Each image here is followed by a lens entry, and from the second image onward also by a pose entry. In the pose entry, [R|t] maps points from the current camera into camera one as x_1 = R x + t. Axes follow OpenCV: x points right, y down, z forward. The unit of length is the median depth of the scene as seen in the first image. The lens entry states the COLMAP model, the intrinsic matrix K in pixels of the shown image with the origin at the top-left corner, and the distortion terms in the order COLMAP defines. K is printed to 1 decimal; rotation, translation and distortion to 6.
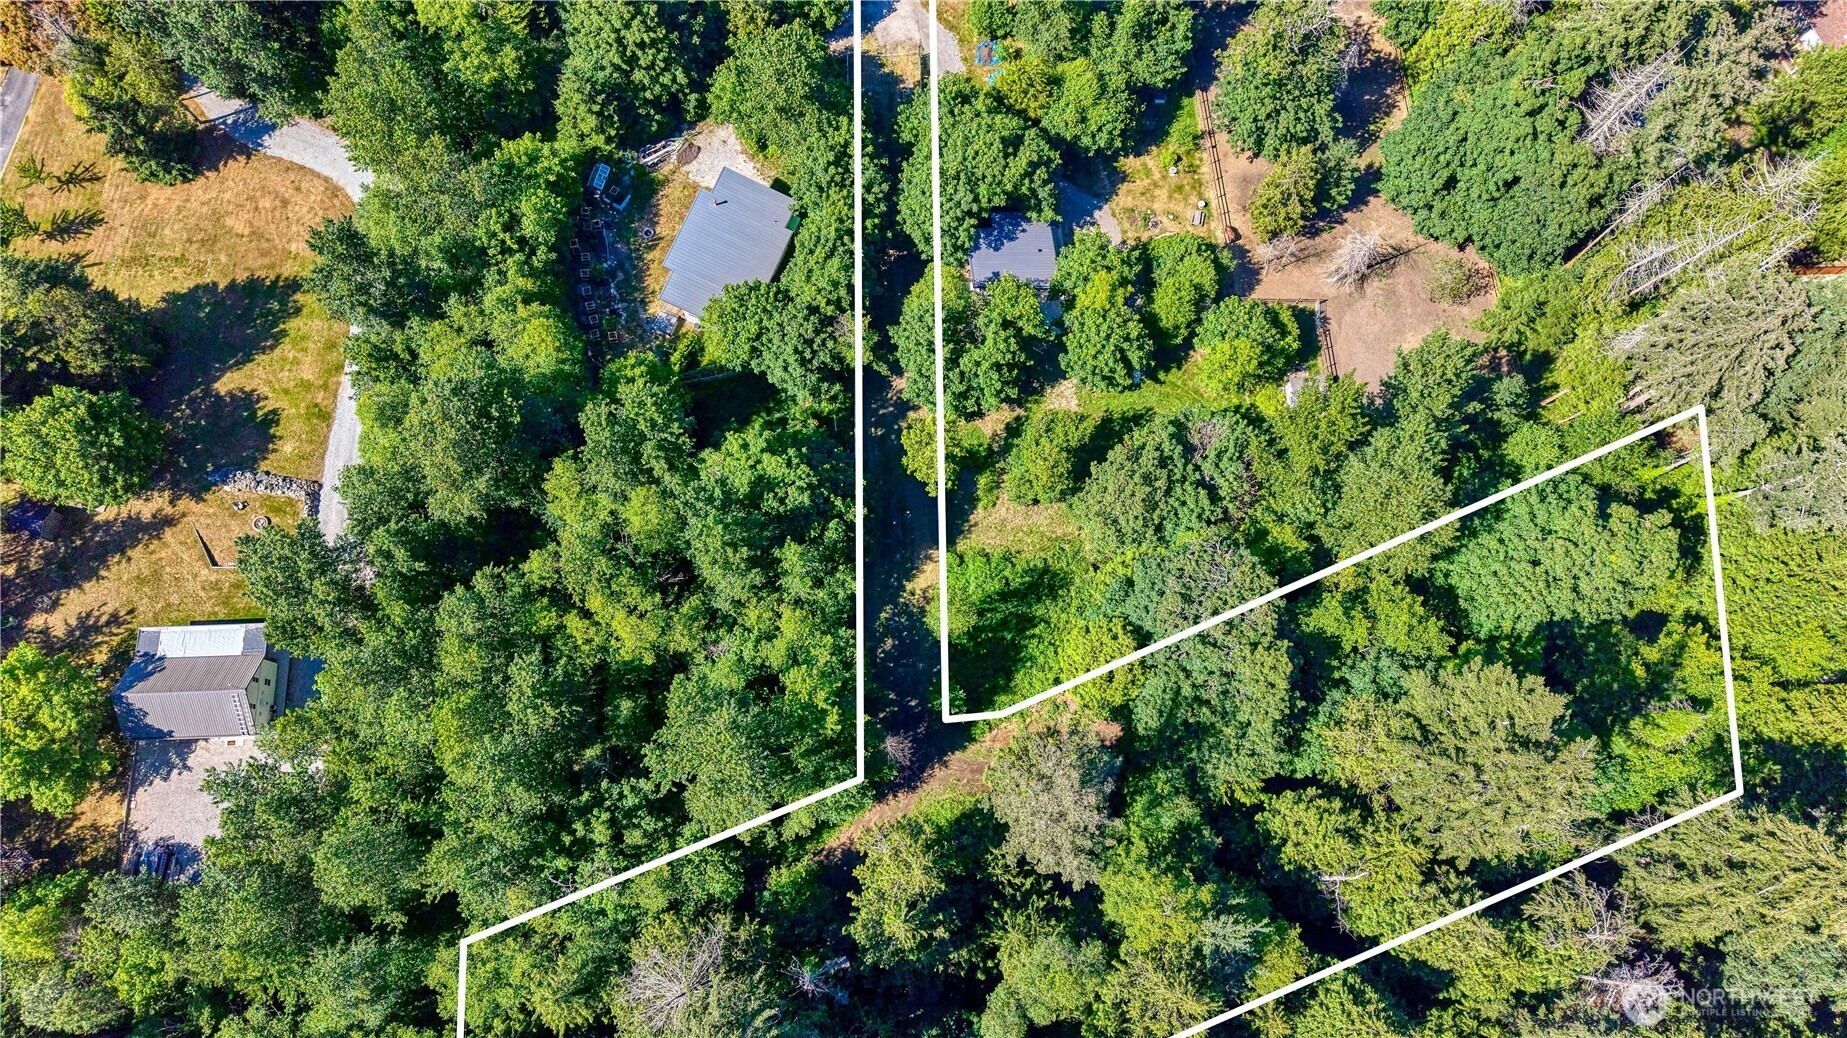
lens RADIAL K [[1238.2, 0, 974.1], [0, 1238.2, 458.3], [0, 0, 1]] dist [0.105881, -0.193334]
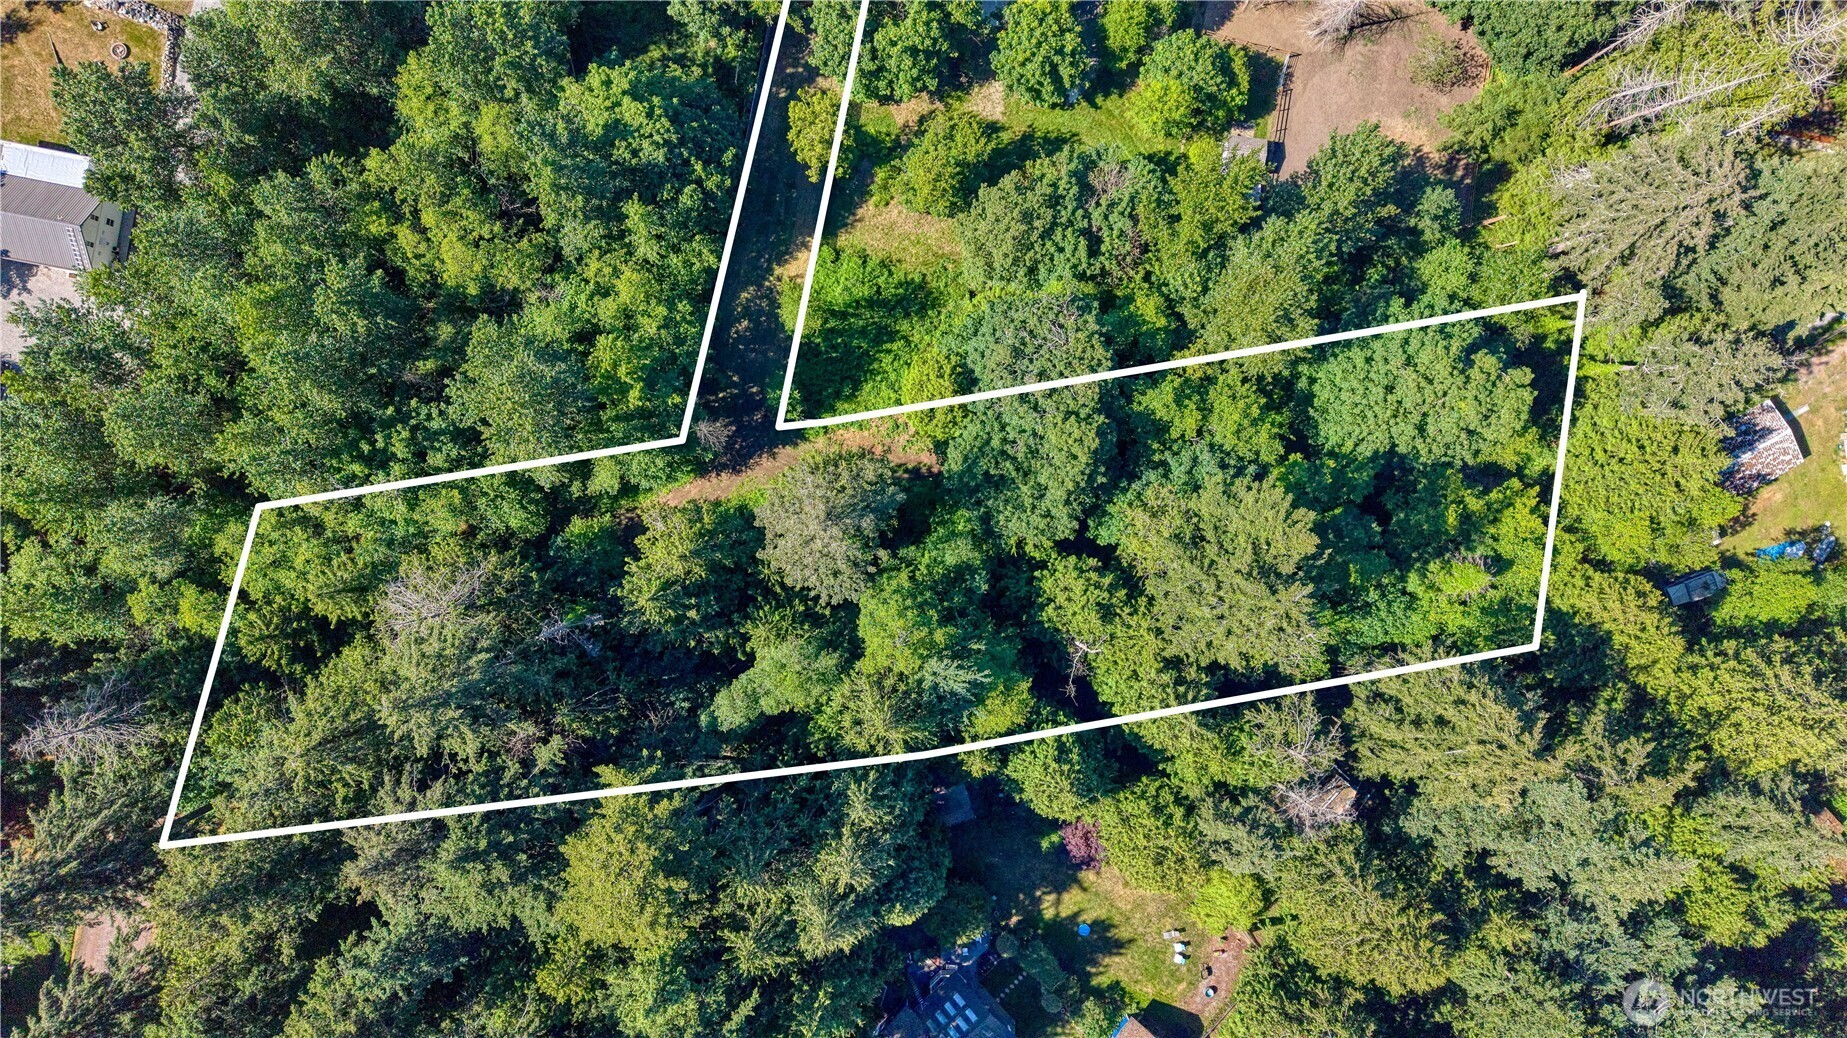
lens RADIAL K [[1278.1, 0, 923.5], [0, 1278.1, 519.0], [0, 0, 1]] dist [0.003707, -0.003782]
pose [[0.976361, 0.215412, 0.017802, 0.097412], [-0.211113, 0.932718, 0.292351, -0.035456], [0.046372, -0.289198, 0.956145, 0.013884]]
